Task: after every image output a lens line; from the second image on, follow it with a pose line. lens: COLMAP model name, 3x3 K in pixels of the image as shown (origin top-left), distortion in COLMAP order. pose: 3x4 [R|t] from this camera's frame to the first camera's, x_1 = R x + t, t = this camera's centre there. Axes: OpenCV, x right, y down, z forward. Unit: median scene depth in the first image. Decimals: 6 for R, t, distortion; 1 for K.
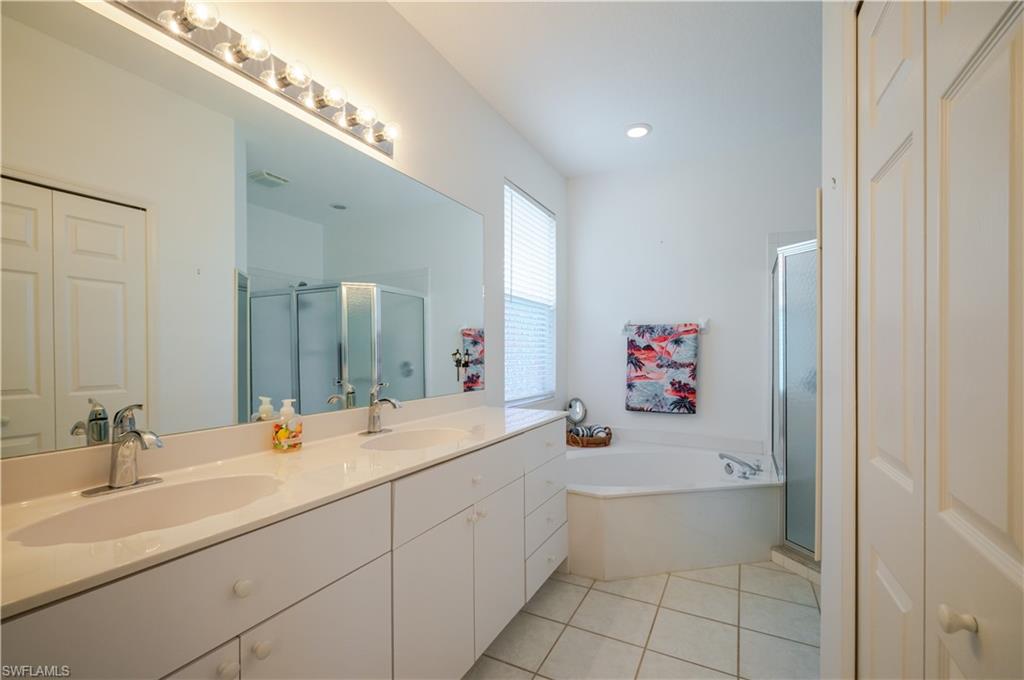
lens RADIAL K [[461.0, 0, 509.0], [0, 461.0, 345.2], [0, 0, 1]] dist [0.015162, 0.000078]
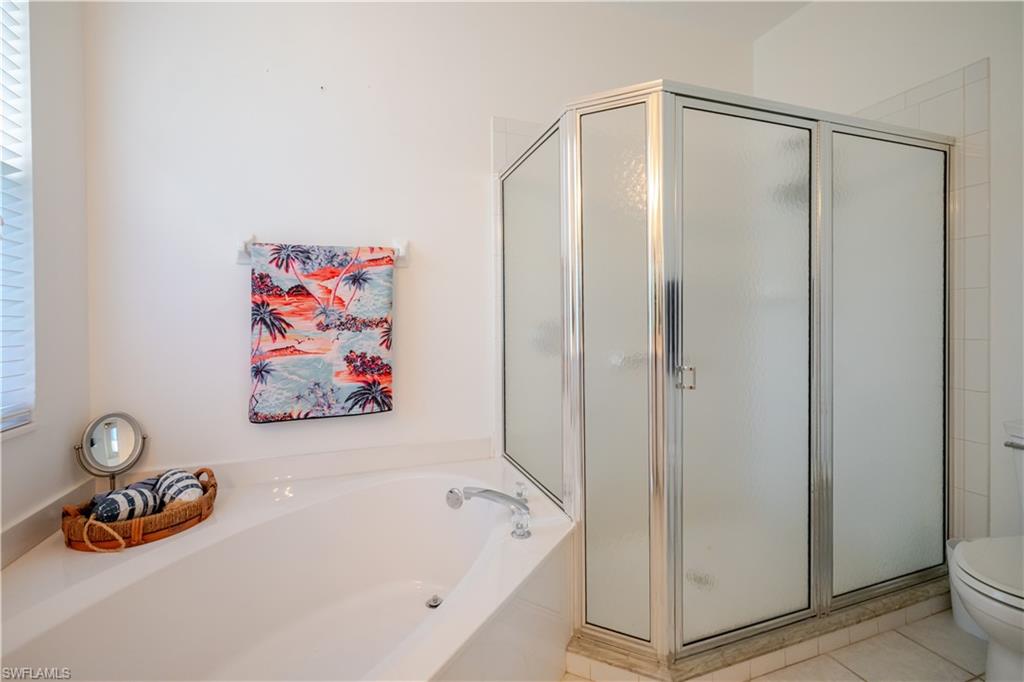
lens RADIAL K [[461.0, 0, 505.4], [0, 461.0, 317.1], [0, 0, 1]] dist [0.015162, 0.000078]
pose [[0.694494, -0.013554, 0.719371, 0.098903], [0.011827, 0.999903, 0.007422, 0.033178], [-0.719401, 0.003354, 0.694587, 0.501976]]
